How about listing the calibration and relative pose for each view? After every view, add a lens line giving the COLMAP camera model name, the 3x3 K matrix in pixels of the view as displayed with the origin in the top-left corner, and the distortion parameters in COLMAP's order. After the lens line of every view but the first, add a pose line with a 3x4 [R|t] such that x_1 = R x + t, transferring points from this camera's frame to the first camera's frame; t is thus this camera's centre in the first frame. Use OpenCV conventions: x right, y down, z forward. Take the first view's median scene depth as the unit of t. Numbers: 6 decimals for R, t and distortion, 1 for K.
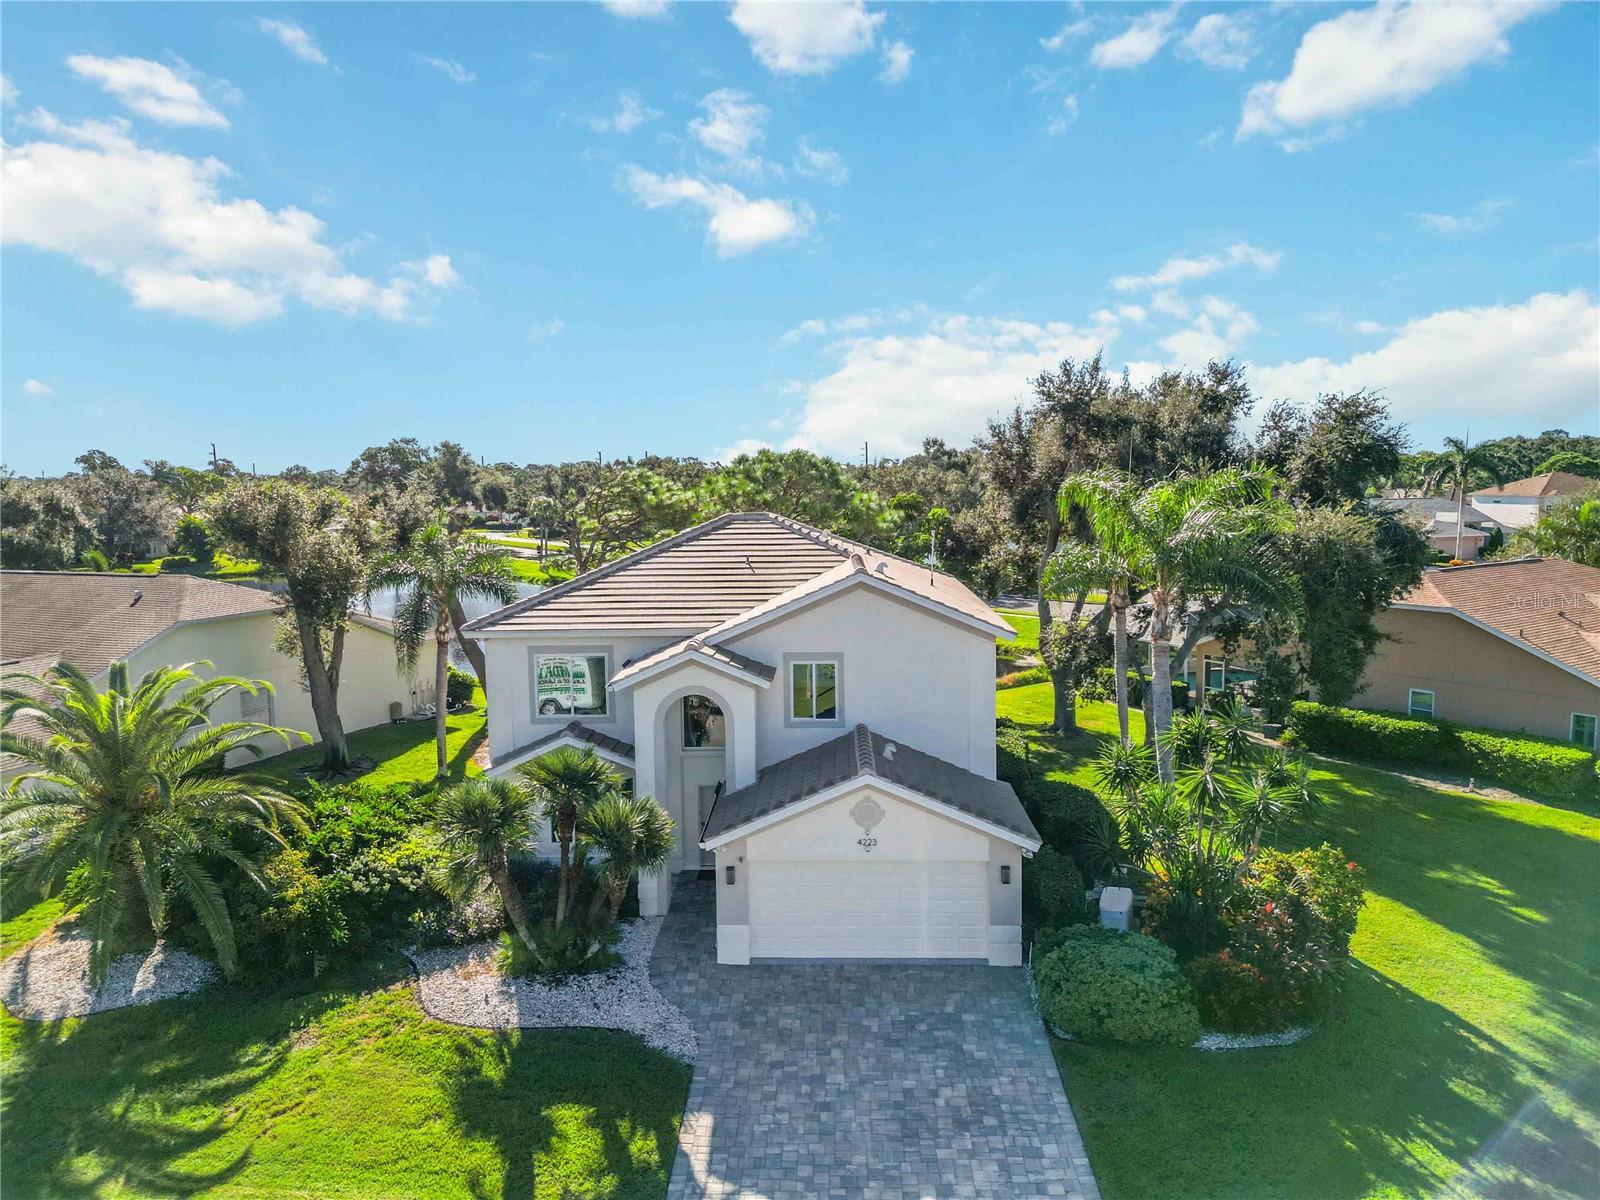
lens RADIAL K [[1116.0, 0, 796.3], [0, 1116.0, 595.6], [0, 0, 1]] dist [0.054272, -0.043716]
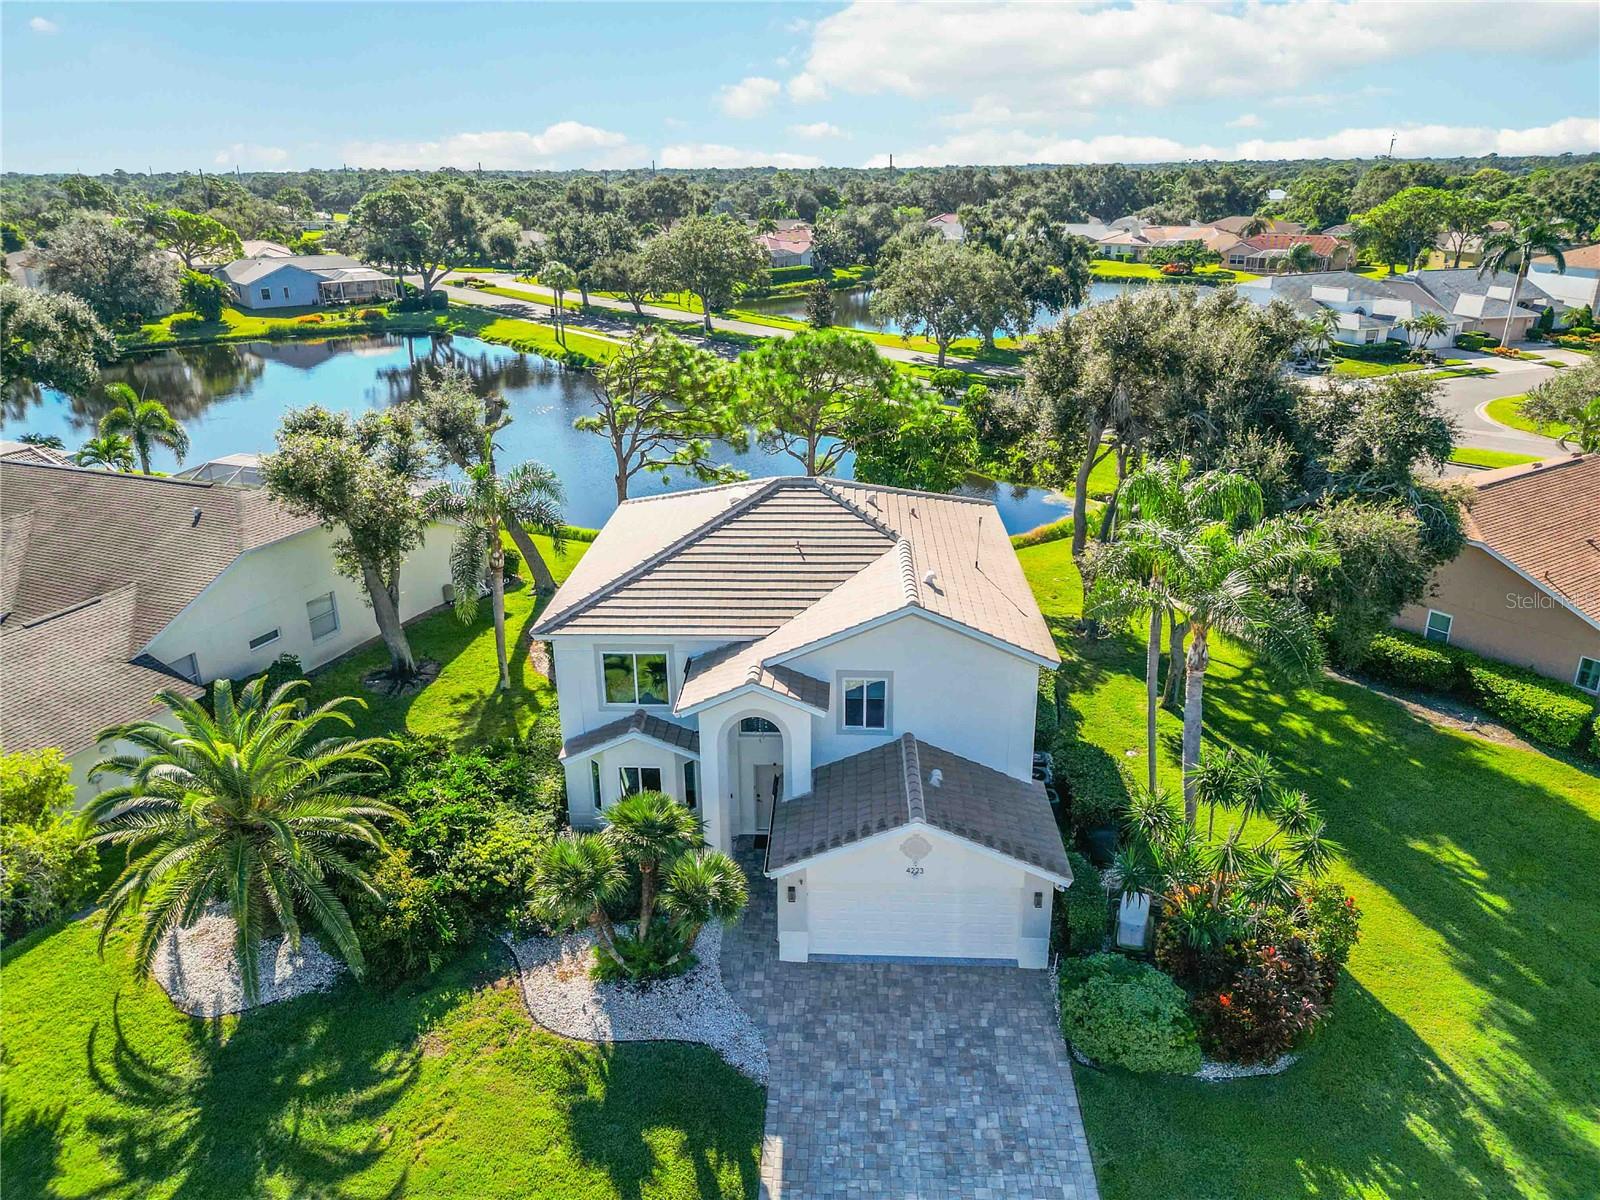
lens RADIAL K [[1116.0, 0, 795.6], [0, 1116.0, 596.9], [0, 0, 1]] dist [0.054272, -0.043716]
pose [[0.999900, 0.009513, -0.010464, -0.045980], [-0.006556, 0.967431, 0.253050, -0.322795], [0.012531, -0.252956, 0.967397, -0.009073]]
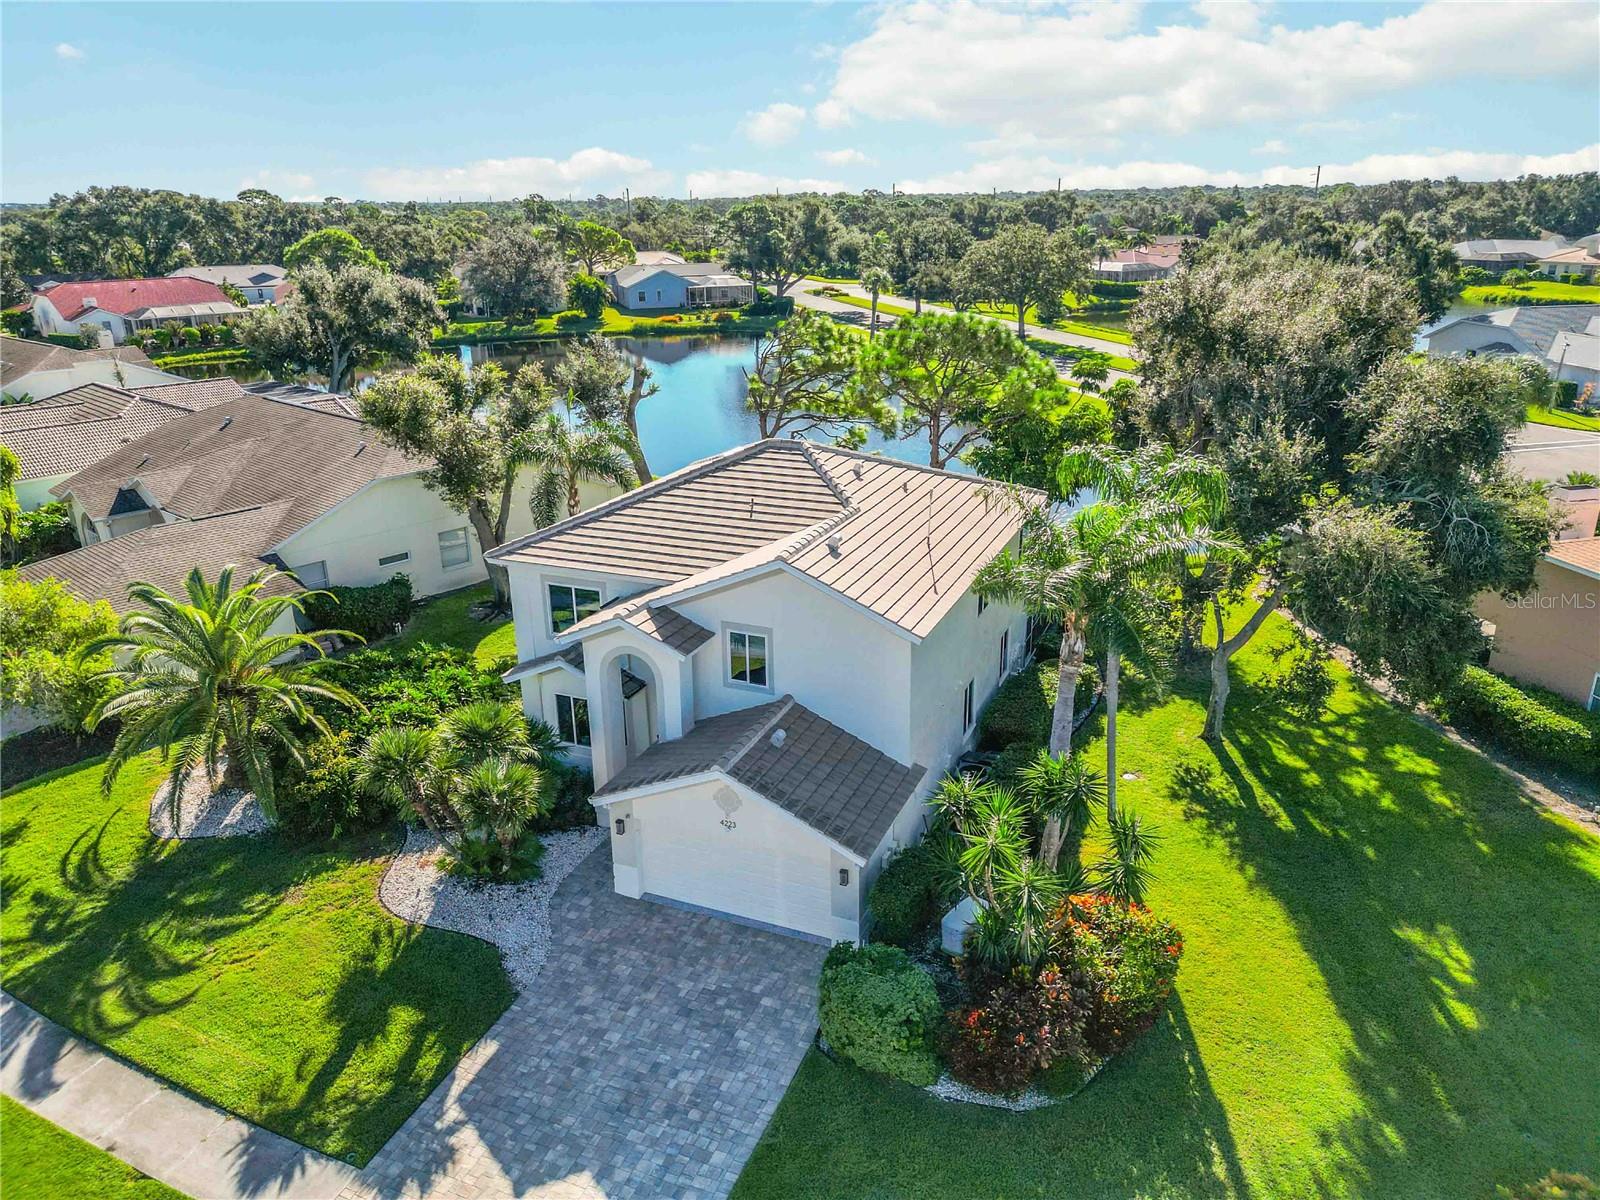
lens RADIAL K [[1116.0, 0, 799.6], [0, 1116.0, 596.2], [0, 0, 1]] dist [0.054272, -0.043716]
pose [[0.932729, 0.122708, -0.339055, 0.470839], [-0.039168, 0.969229, 0.243025, -0.262936], [0.358443, -0.213397, 0.908835, 0.079755]]
